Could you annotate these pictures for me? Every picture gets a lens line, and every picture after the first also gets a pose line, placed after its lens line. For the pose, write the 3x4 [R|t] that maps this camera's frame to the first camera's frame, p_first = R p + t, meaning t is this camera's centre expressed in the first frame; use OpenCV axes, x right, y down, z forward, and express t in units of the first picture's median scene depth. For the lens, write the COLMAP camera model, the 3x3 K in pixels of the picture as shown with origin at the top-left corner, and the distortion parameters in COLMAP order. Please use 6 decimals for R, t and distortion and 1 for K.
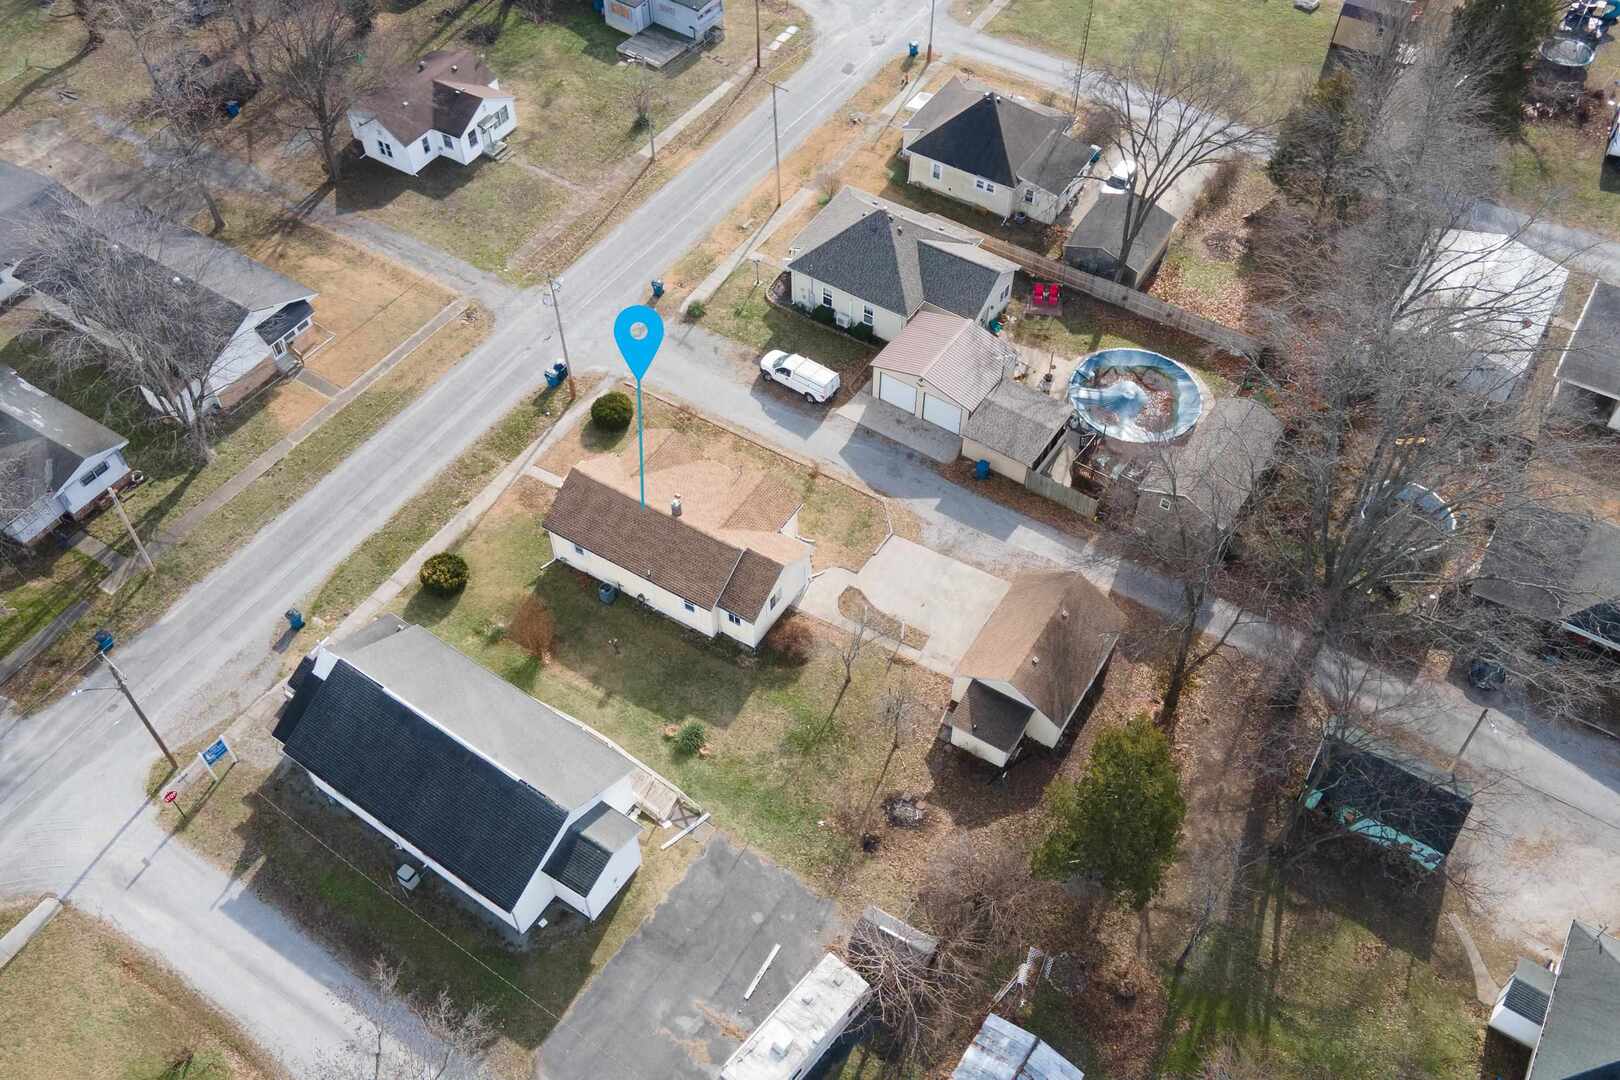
lens RADIAL K [[1404.0, 0, 825.3], [0, 1404.0, 536.2], [0, 0, 1]] dist [0.017537, 0.011289]
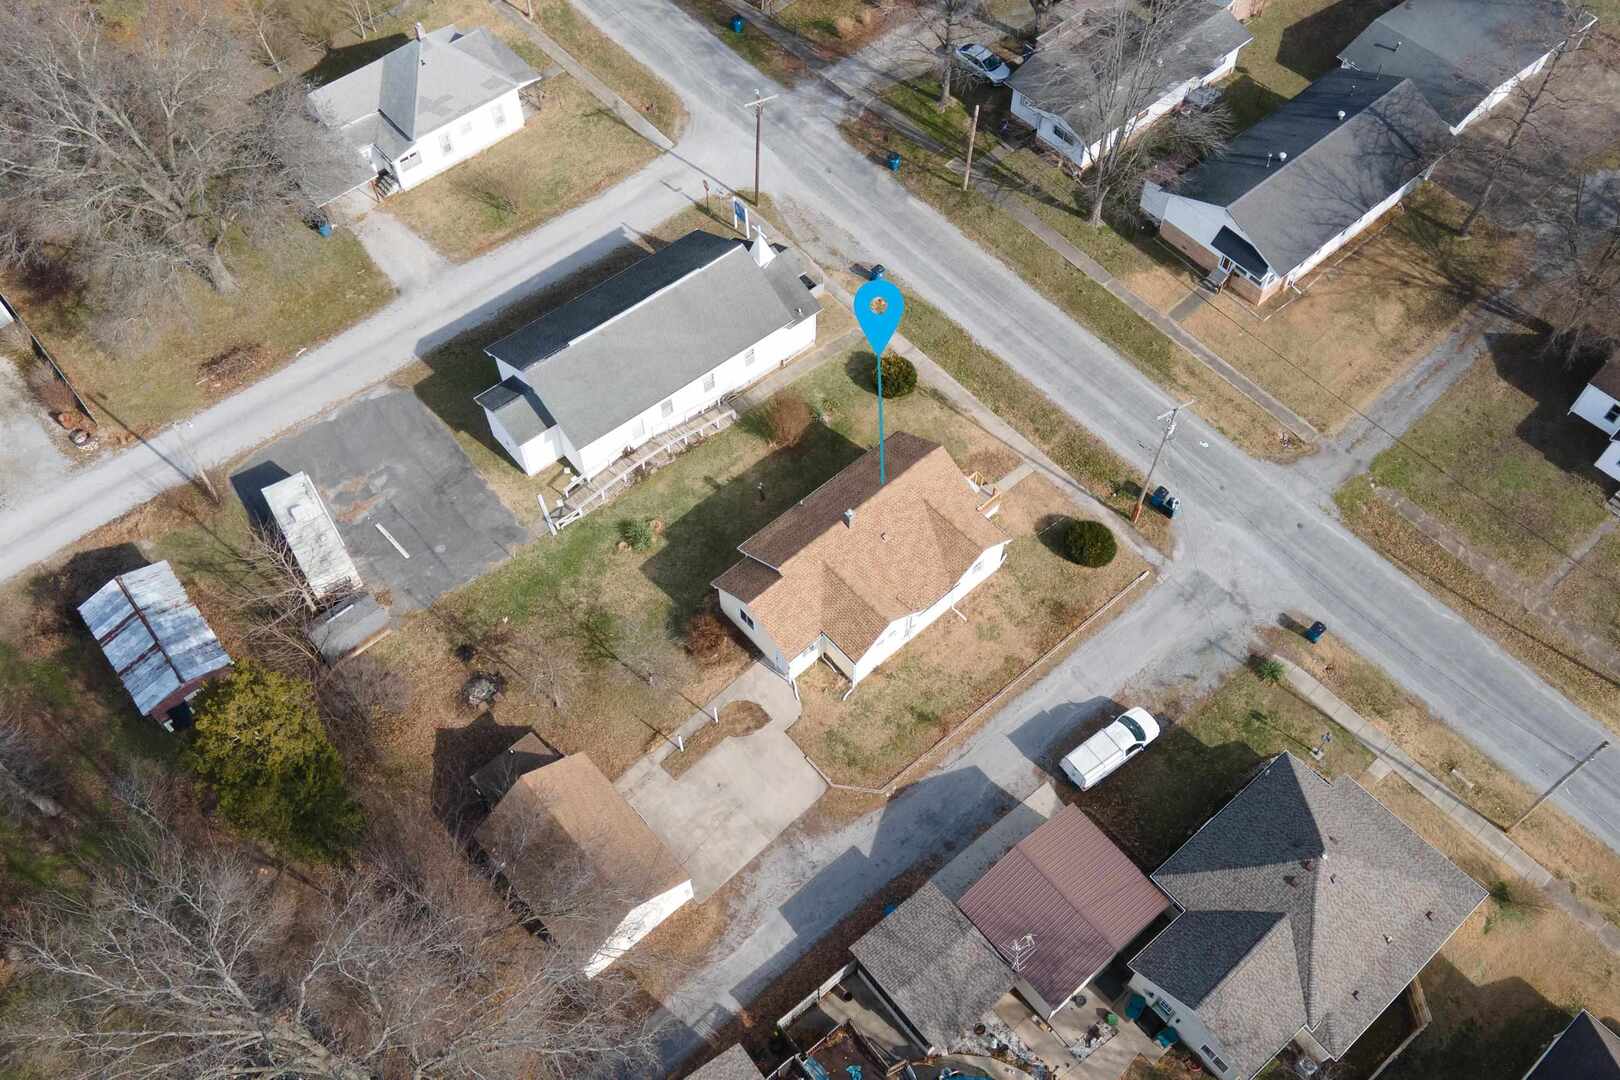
lens RADIAL K [[1404.0, 0, 823.0], [0, 1404.0, 539.4], [0, 0, 1]] dist [0.017537, 0.011289]
pose [[-0.281833, 0.801586, -0.527286, 0.370411], [-0.739403, 0.168765, 0.651768, -0.565591], [0.611435, 0.573566, 0.545132, 0.456572]]
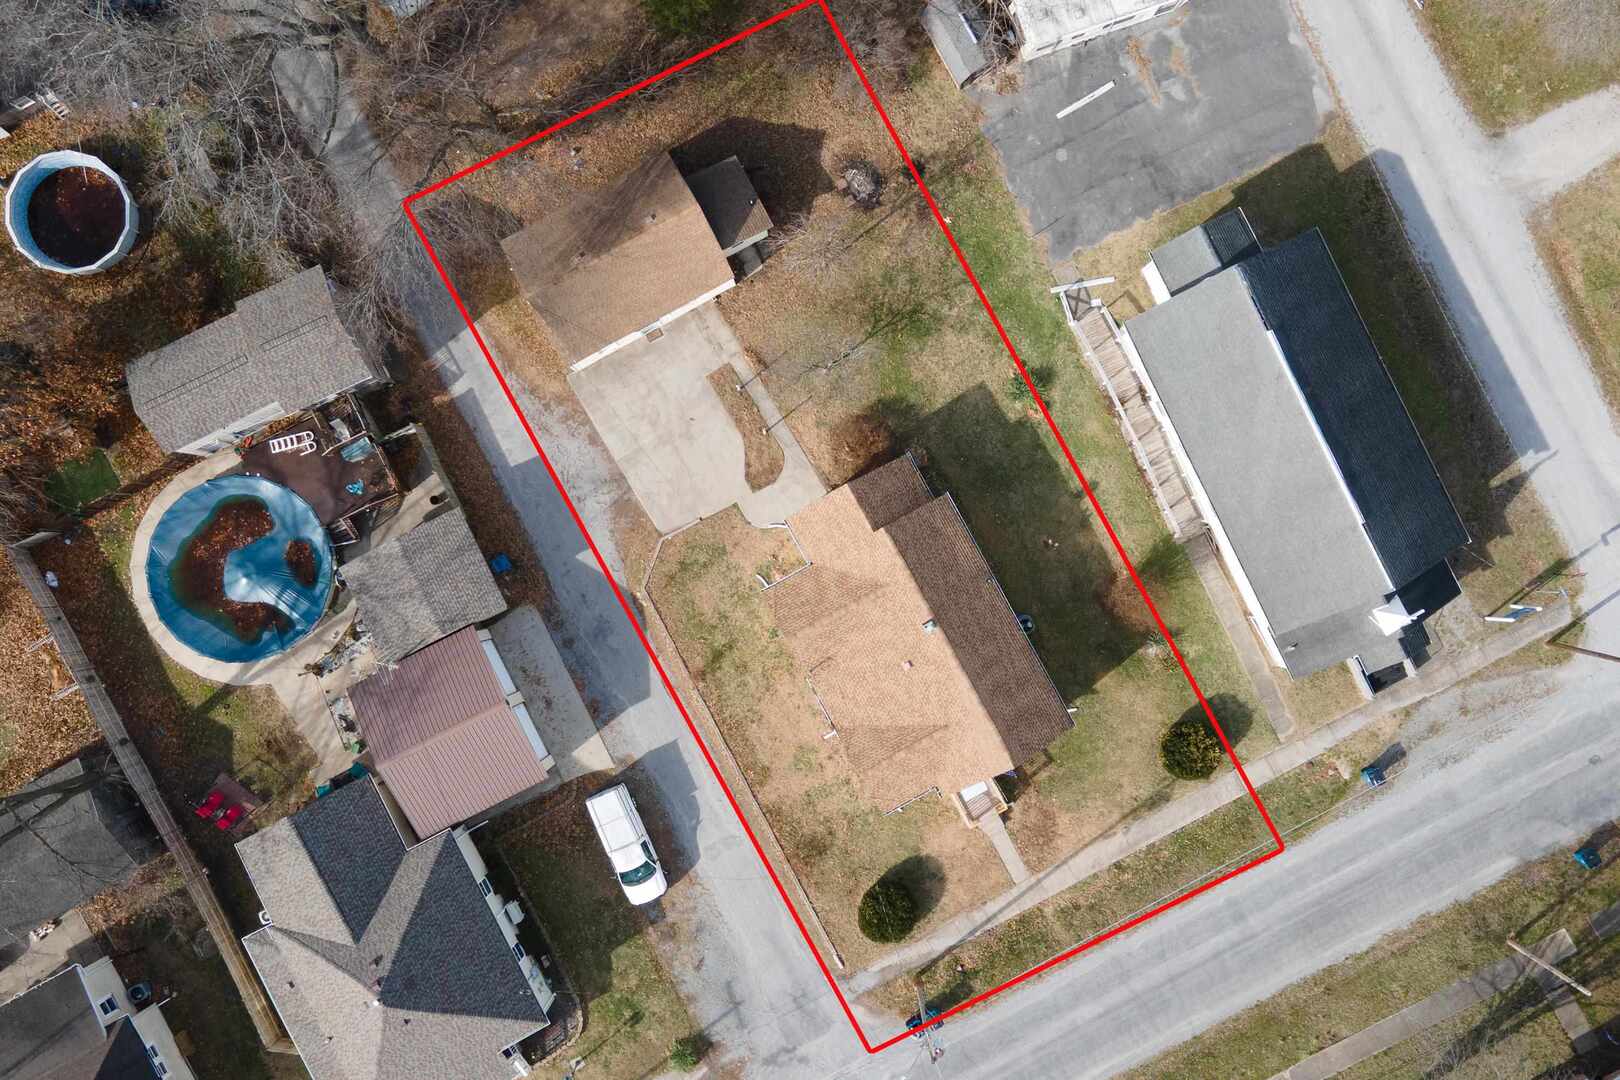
lens RADIAL K [[1404.0, 0, 818.3], [0, 1404.0, 542.5], [0, 0, 1]] dist [0.017537, 0.011289]
pose [[-0.867544, -0.497360, 0.000683, -0.029113], [0.382087, -0.665594, 0.641089, -0.466757], [-0.318398, 0.556433, 0.767467, 0.377232]]
